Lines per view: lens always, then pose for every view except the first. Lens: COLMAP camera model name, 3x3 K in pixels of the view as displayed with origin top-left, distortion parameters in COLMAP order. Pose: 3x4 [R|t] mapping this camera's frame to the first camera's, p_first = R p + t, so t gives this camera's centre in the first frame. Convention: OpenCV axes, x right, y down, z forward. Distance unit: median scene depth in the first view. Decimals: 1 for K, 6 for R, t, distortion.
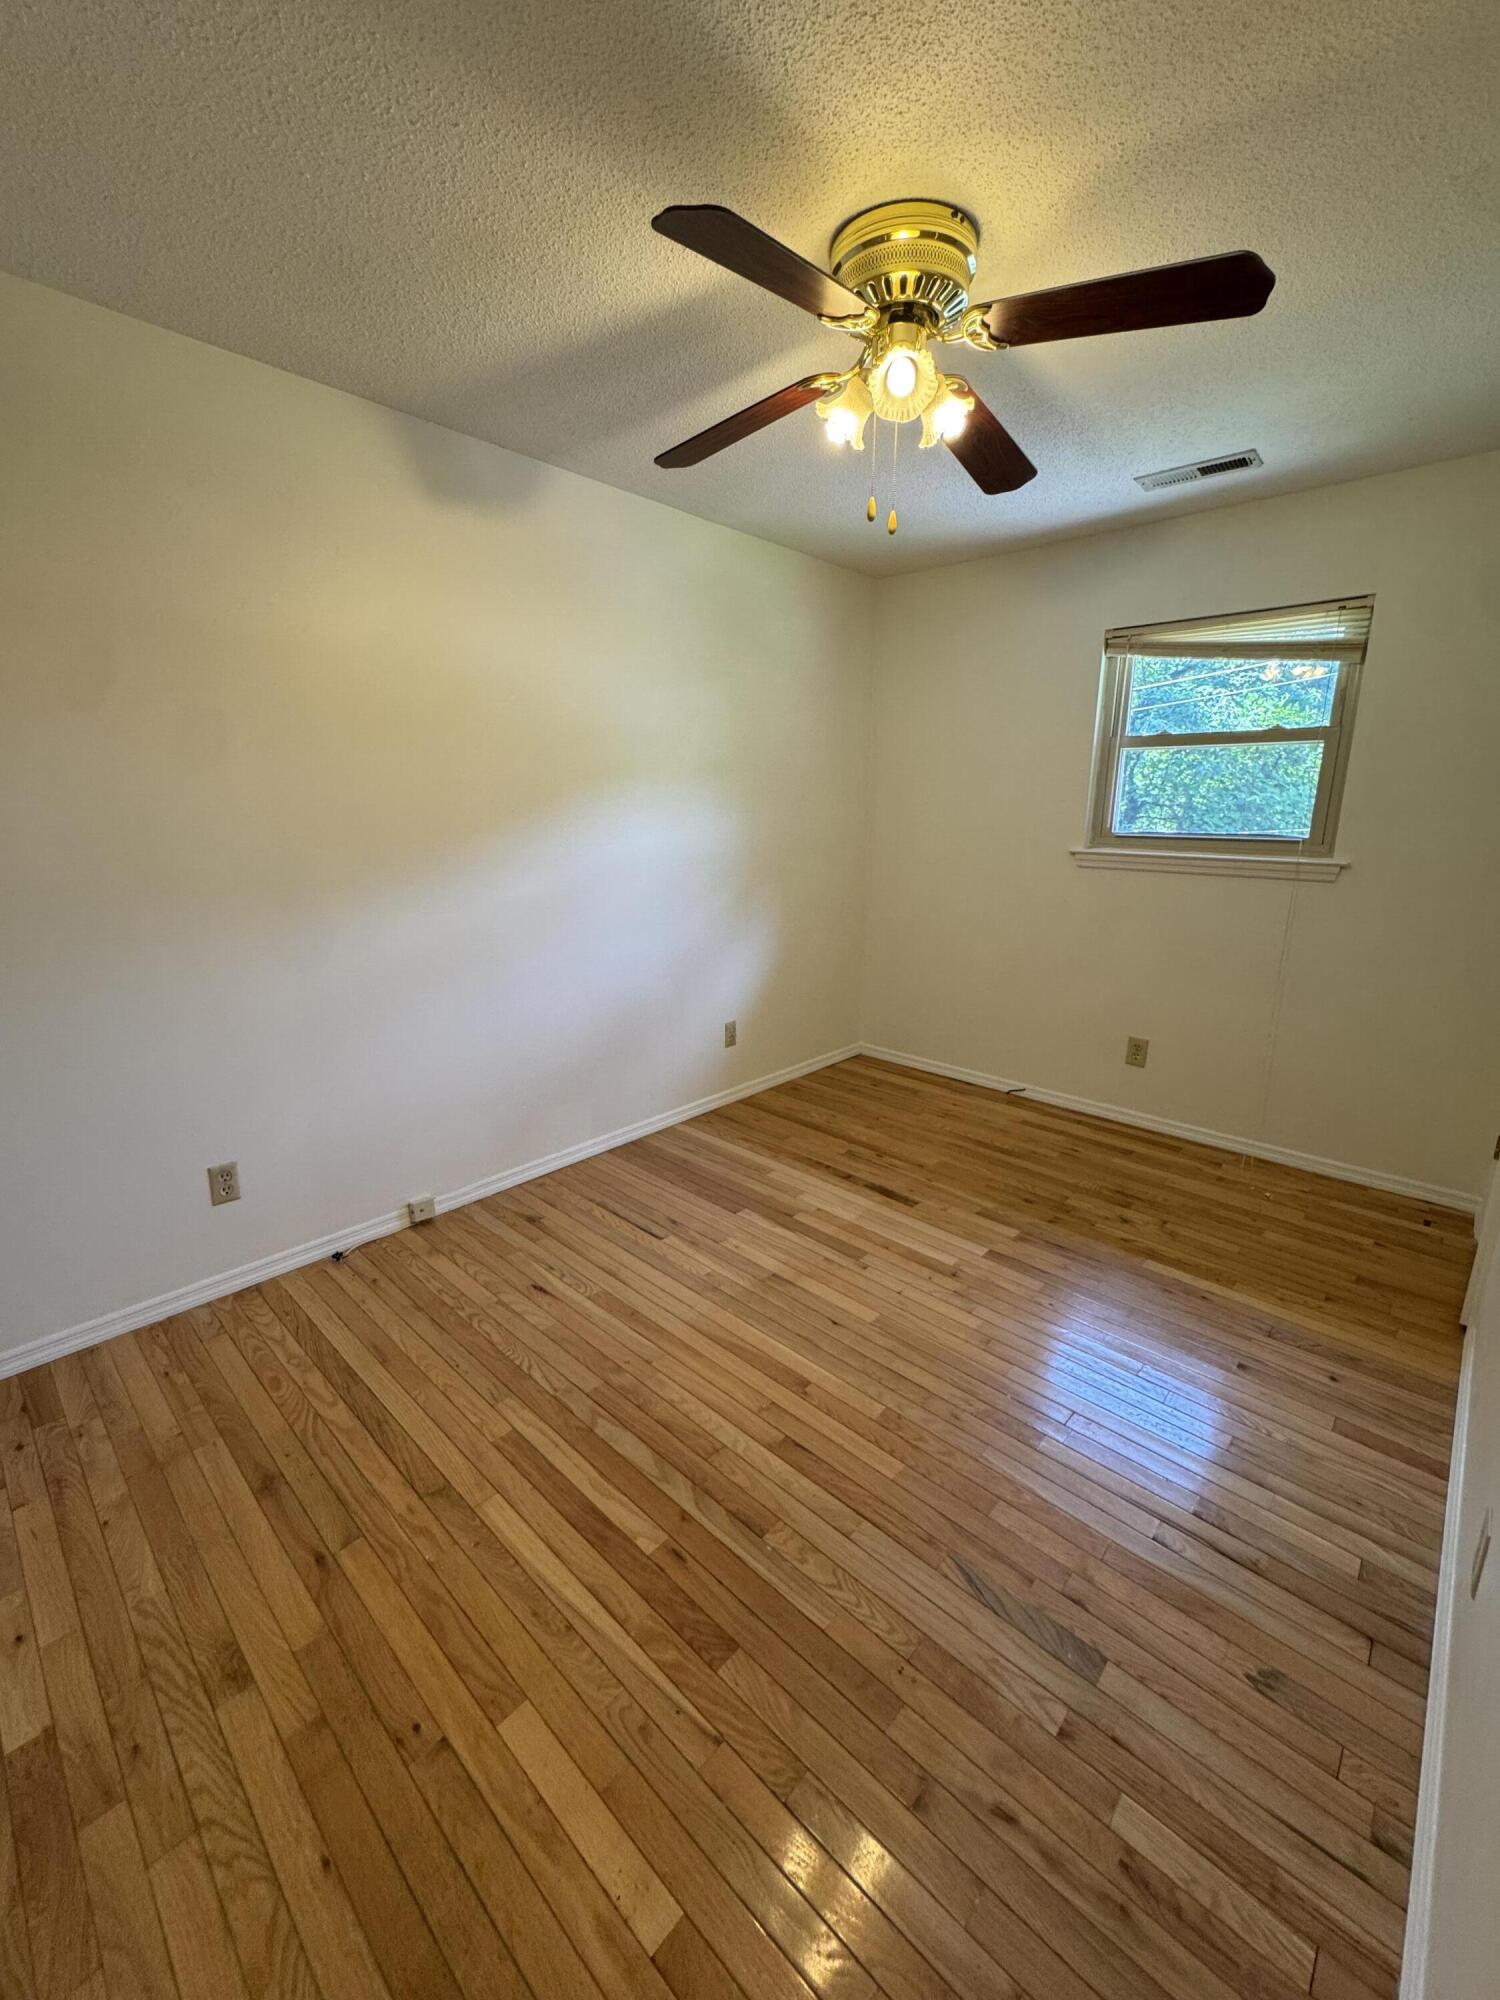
lens RADIAL K [[802.3, 0, 749.9], [0, 802.3, 1001.0], [0, 0, 1]] dist [-0.005834, 0.001076]
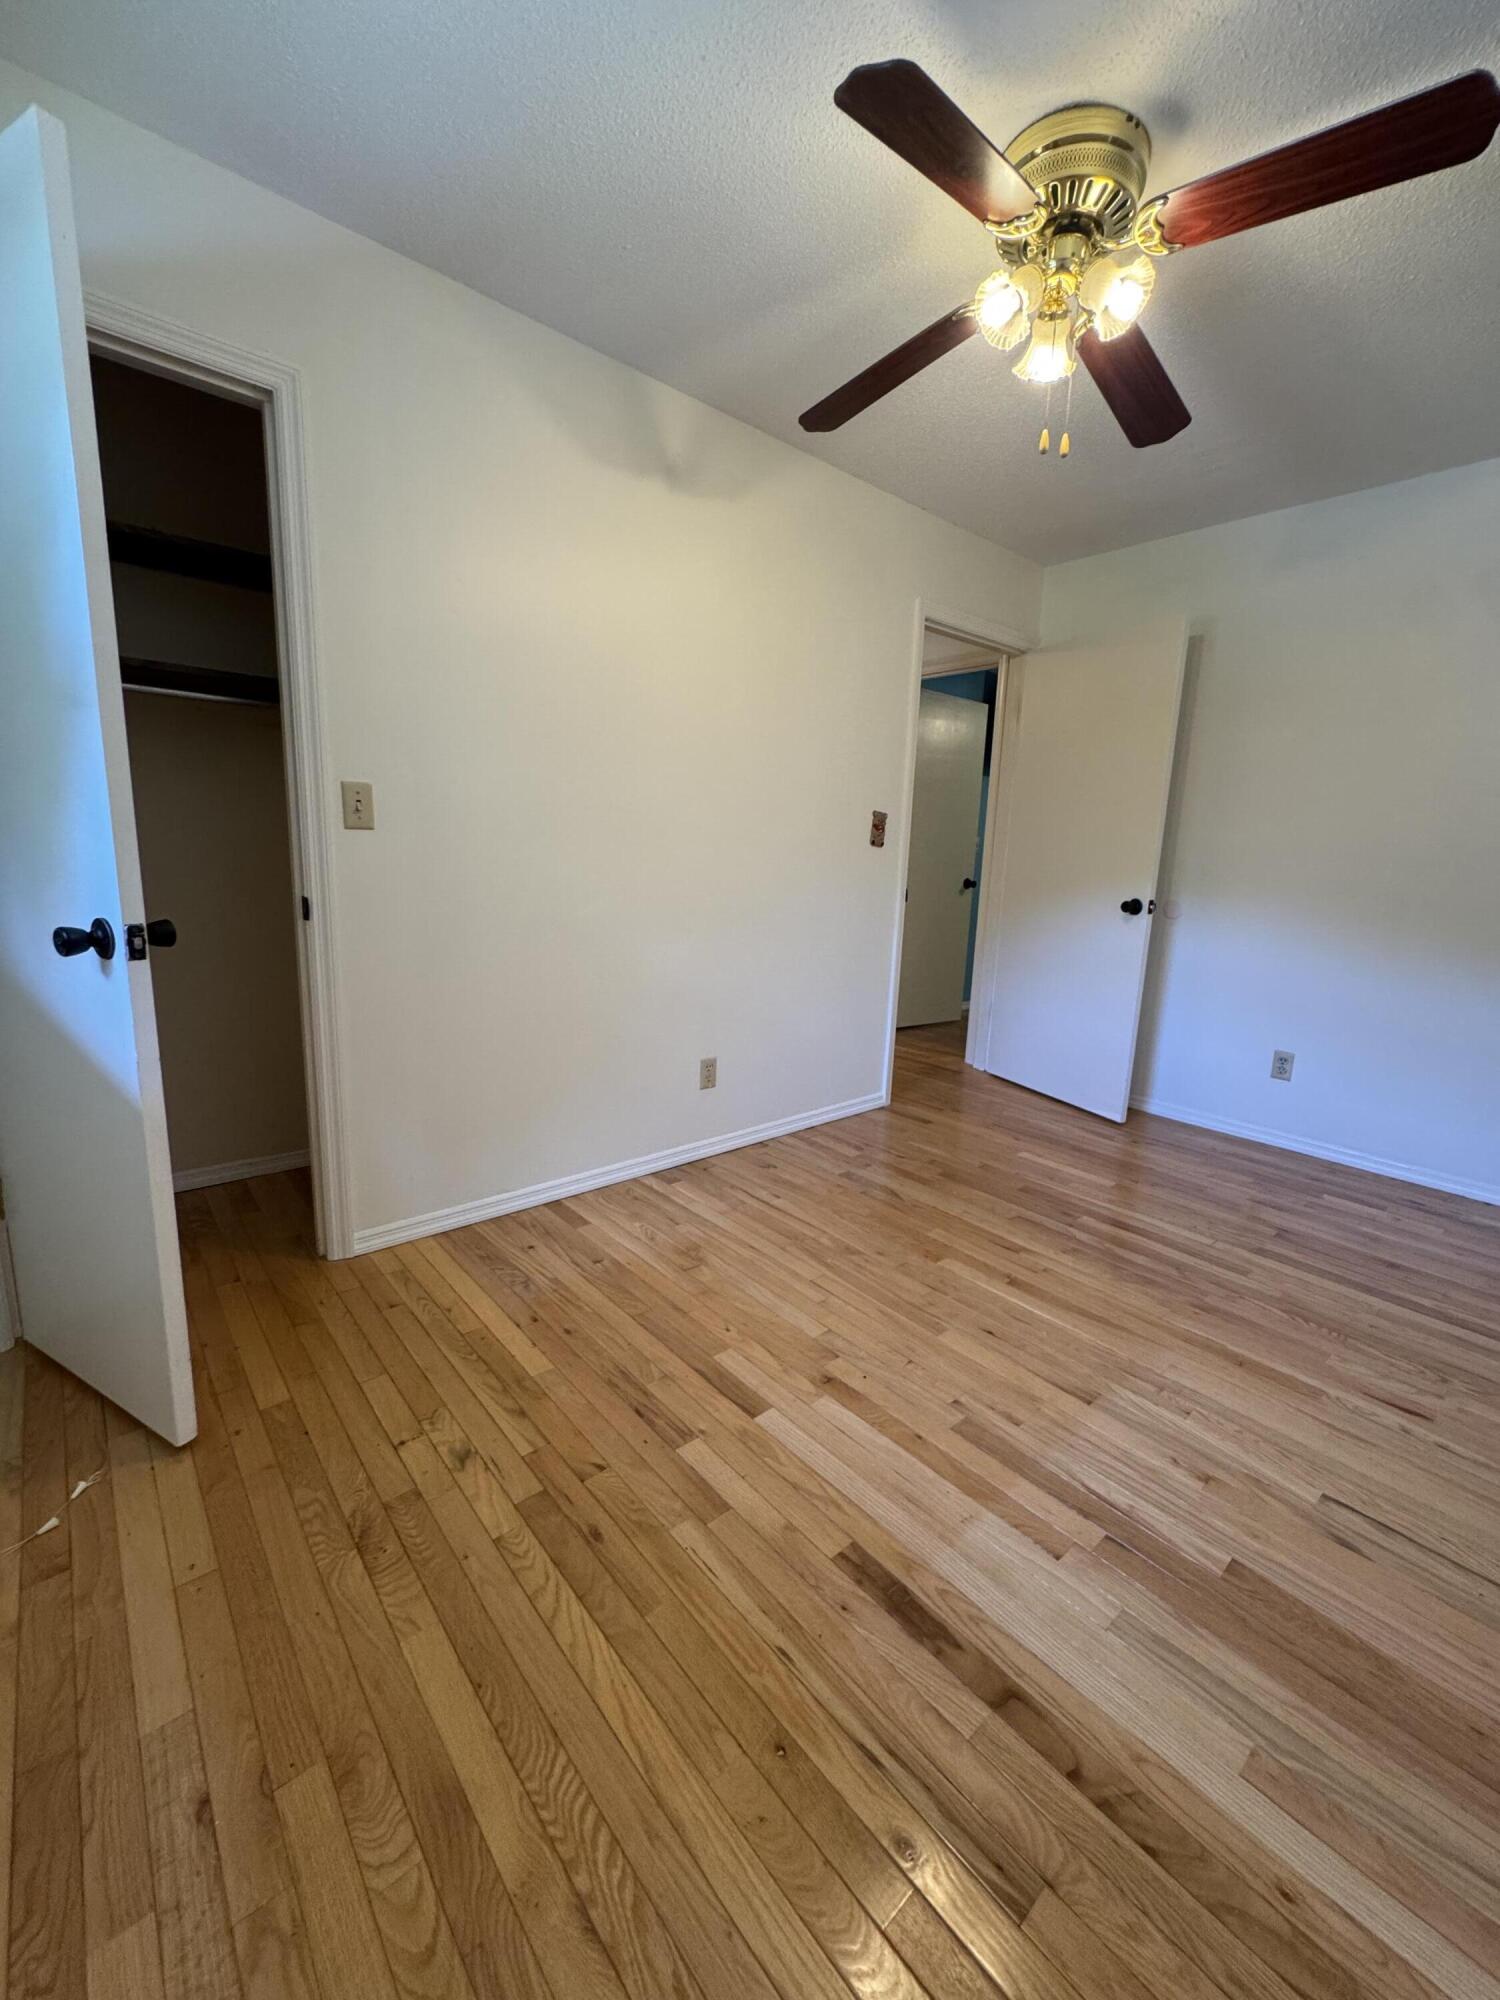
lens RADIAL K [[802.3, 0, 754.2], [0, 802.3, 1009.3], [0, 0, 1]] dist [-0.005834, 0.001076]
pose [[-0.994077, -0.063960, 0.087863, 0.271589], [-0.019977, 0.902243, 0.430765, -0.254874], [-0.106825, 0.426458, -0.898177, 1.466599]]
